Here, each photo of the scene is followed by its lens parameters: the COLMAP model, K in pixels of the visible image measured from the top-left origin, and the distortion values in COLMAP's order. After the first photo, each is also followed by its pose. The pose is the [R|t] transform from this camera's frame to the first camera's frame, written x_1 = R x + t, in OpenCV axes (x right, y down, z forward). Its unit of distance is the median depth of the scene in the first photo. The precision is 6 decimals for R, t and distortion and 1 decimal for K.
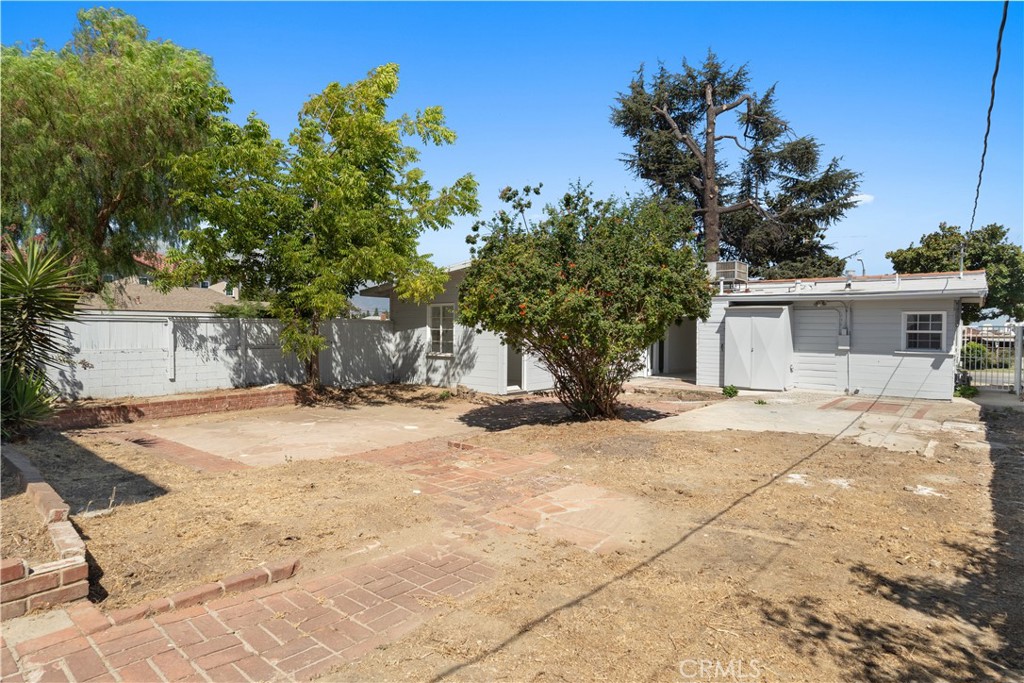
lens RADIAL K [[563.8, 0, 512.0], [0, 563.8, 341.5], [0, 0, 1]] dist [0.000566, 0.000032]
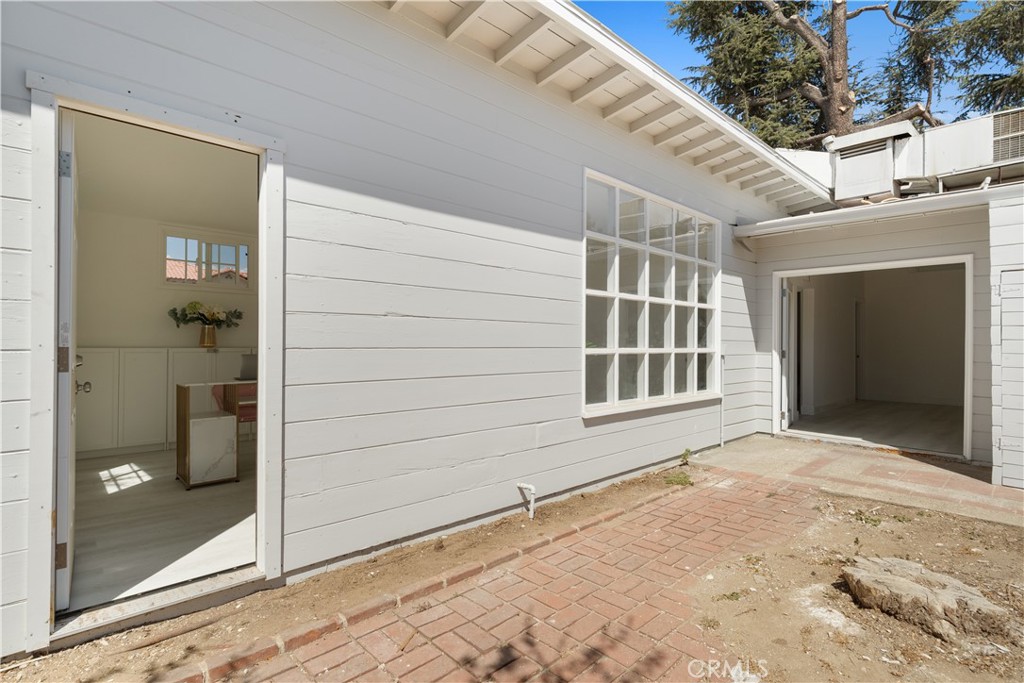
lens RADIAL K [[514.1, 0, 512.6], [0, 514.1, 347.6], [0, 0, 1]] dist [-0.002765, -0.000508]
pose [[0.992101, -0.014465, -0.124605, 0.063714], [0.012238, 0.999752, -0.018616, 0.004632], [0.124843, 0.016944, 0.992032, 0.397378]]
